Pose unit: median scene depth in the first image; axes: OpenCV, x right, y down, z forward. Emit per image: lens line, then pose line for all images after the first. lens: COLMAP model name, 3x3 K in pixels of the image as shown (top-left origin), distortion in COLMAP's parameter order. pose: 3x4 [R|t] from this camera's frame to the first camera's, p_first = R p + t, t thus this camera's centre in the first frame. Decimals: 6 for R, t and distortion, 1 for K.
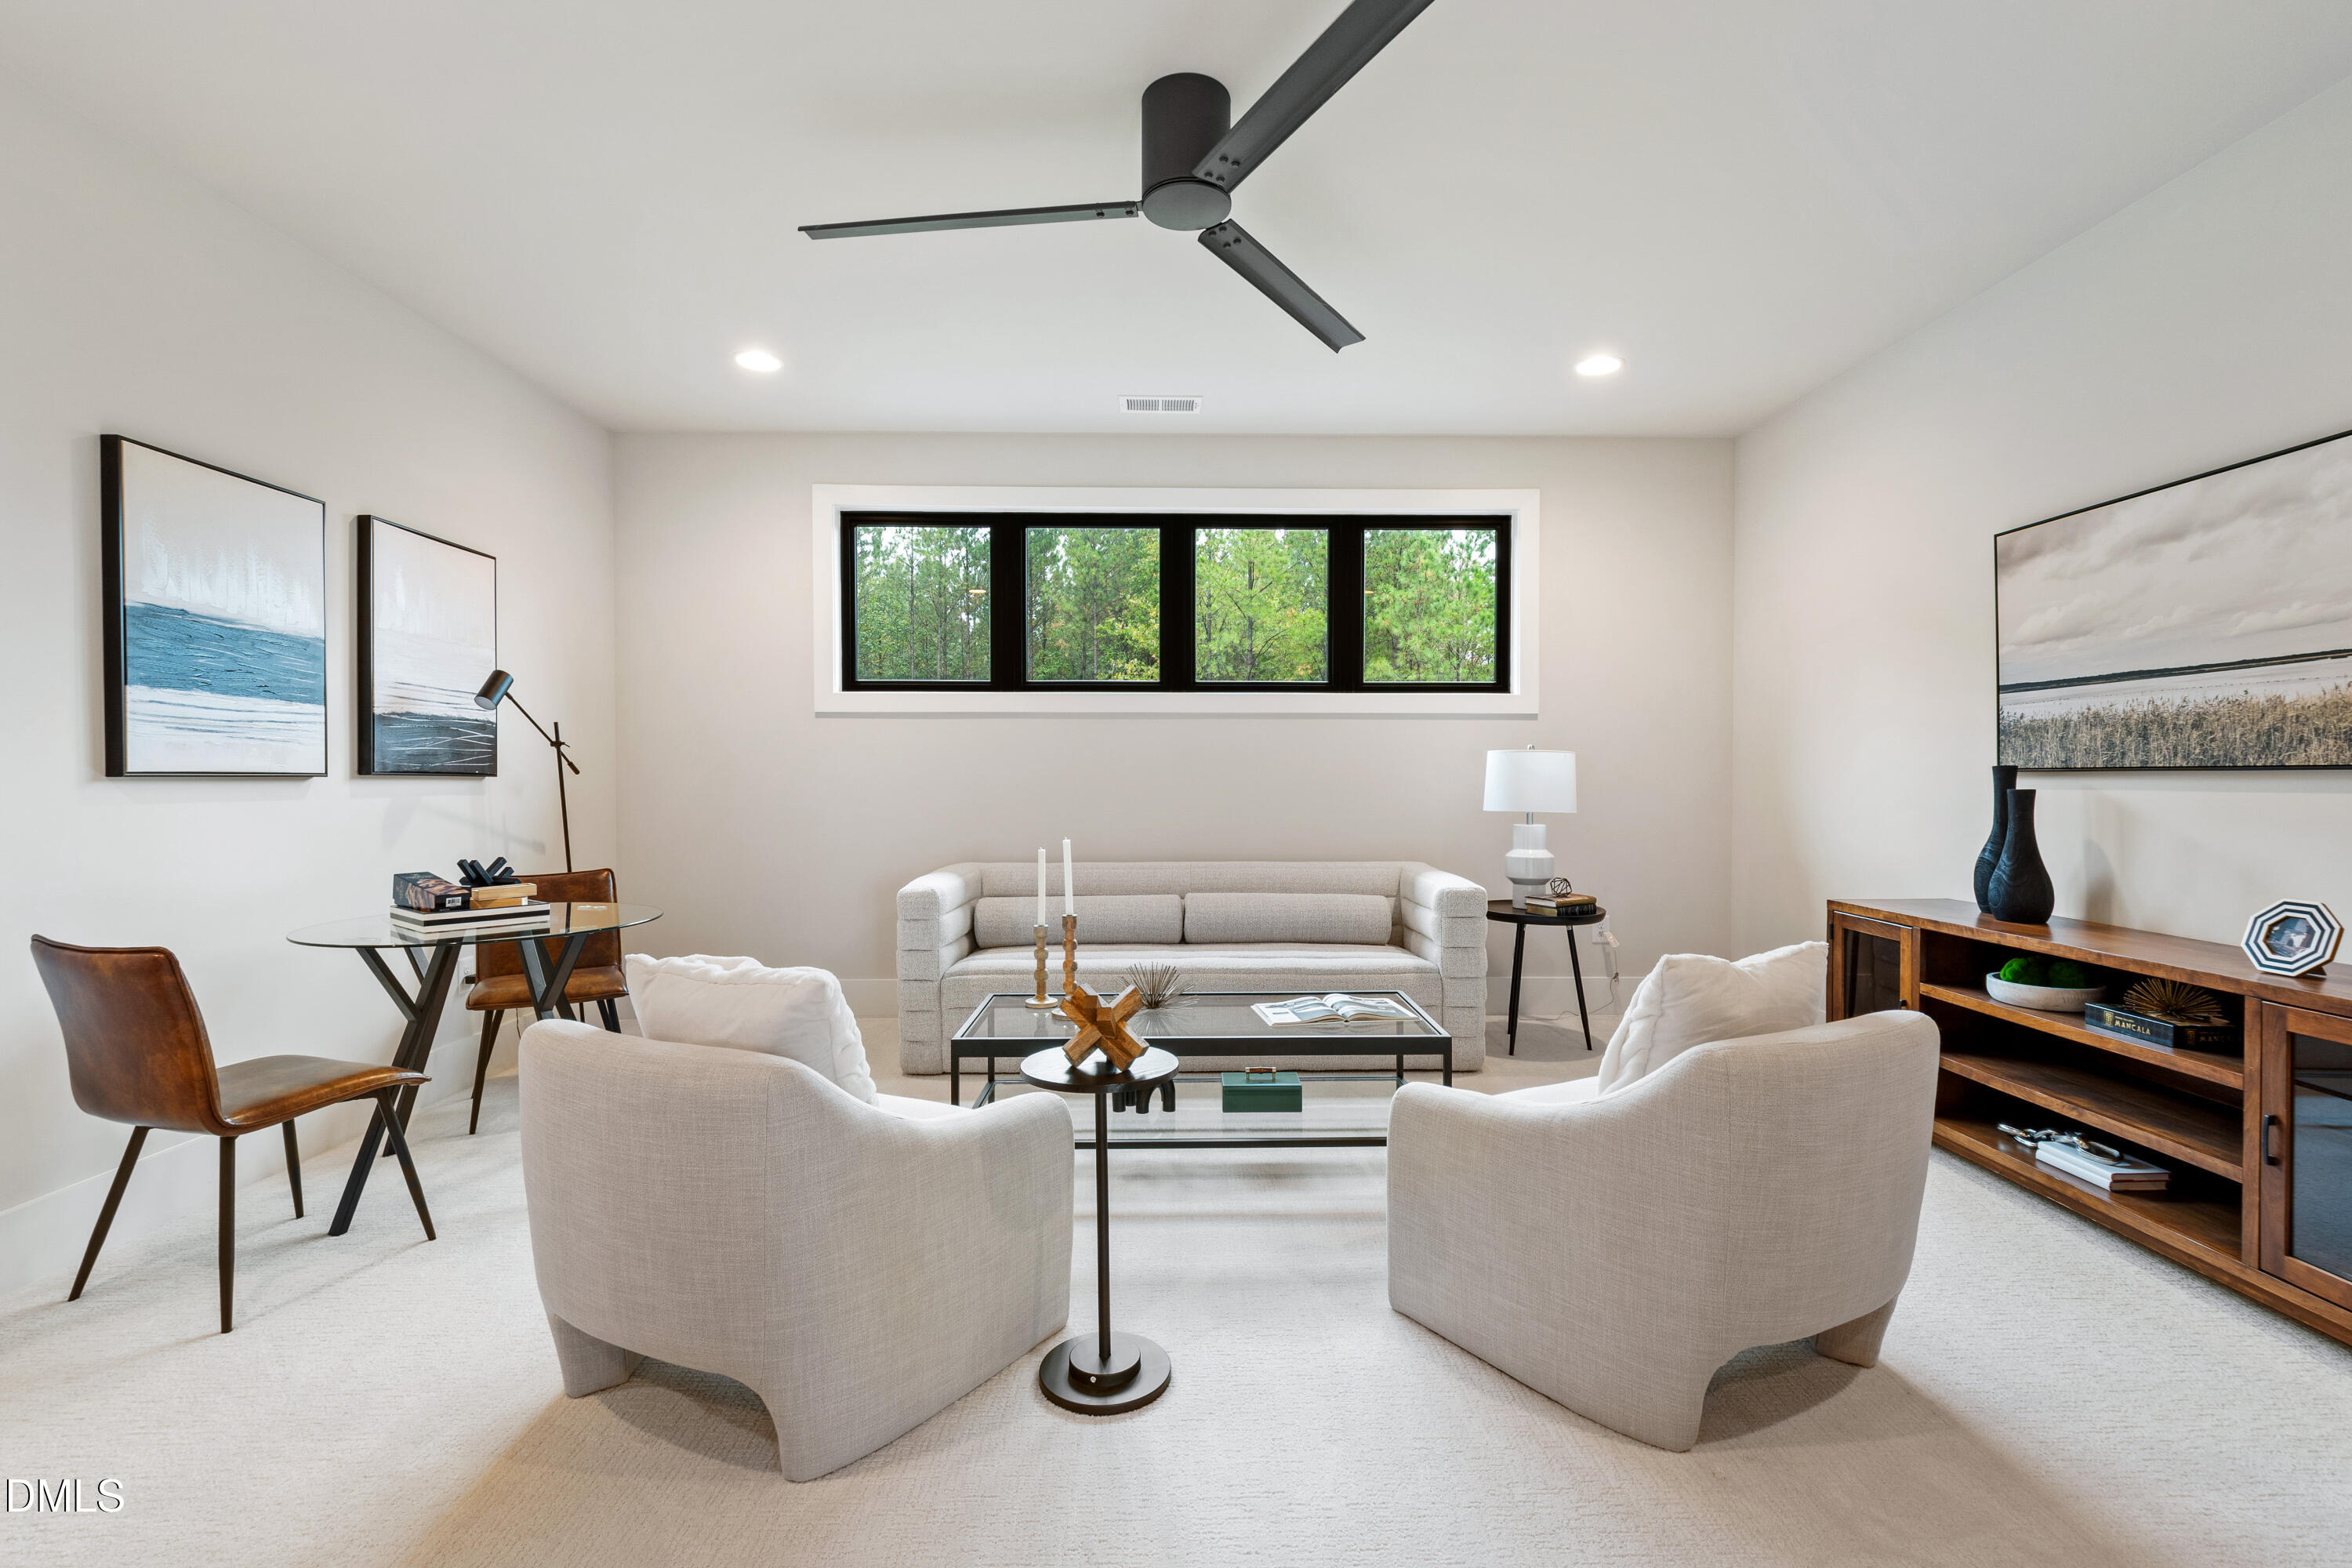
lens RADIAL K [[1044.3, 0, 1181.9], [0, 1044.3, 775.2], [0, 0, 1]] dist [0.000578, -0.003156]
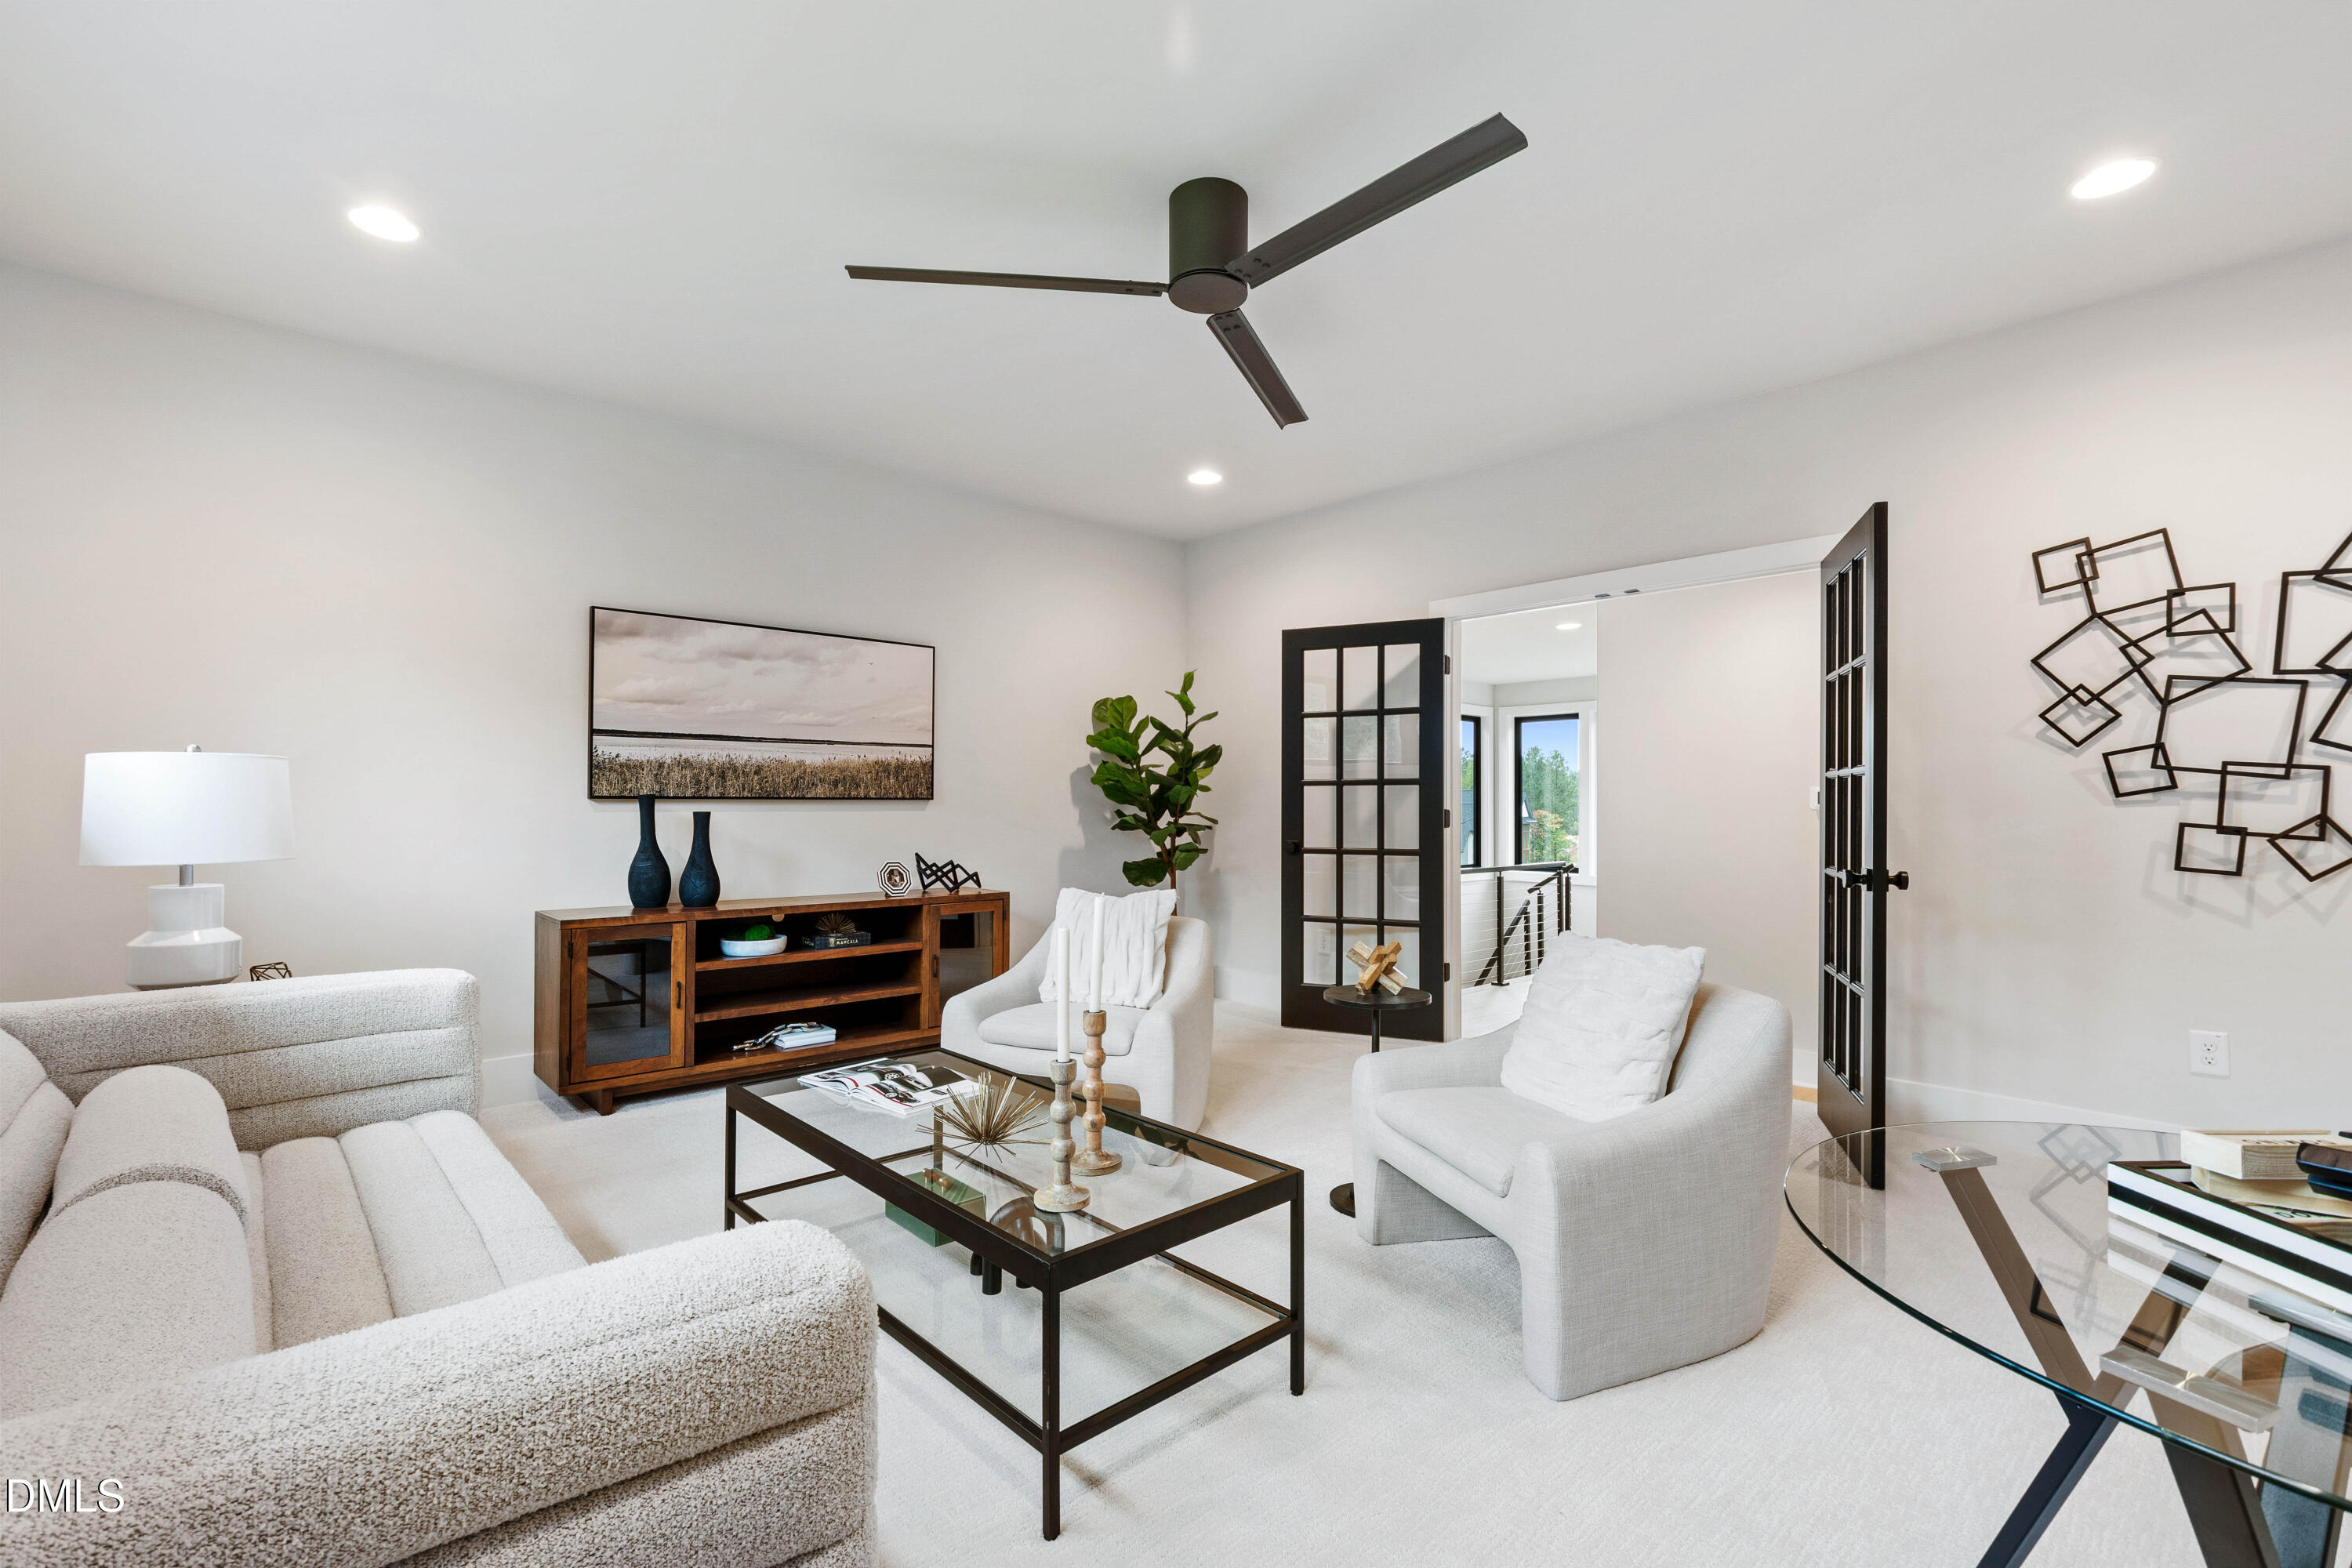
lens RADIAL K [[1044.3, 0, 1178.2], [0, 1044.3, 802.2], [0, 0, 1]] dist [0.000578, -0.003156]
pose [[-0.677185, -0.004915, 0.735797, -0.703459], [-0.006364, 0.999979, 0.000822, -0.005010], [-0.735785, -0.004126, -0.677202, 1.561607]]
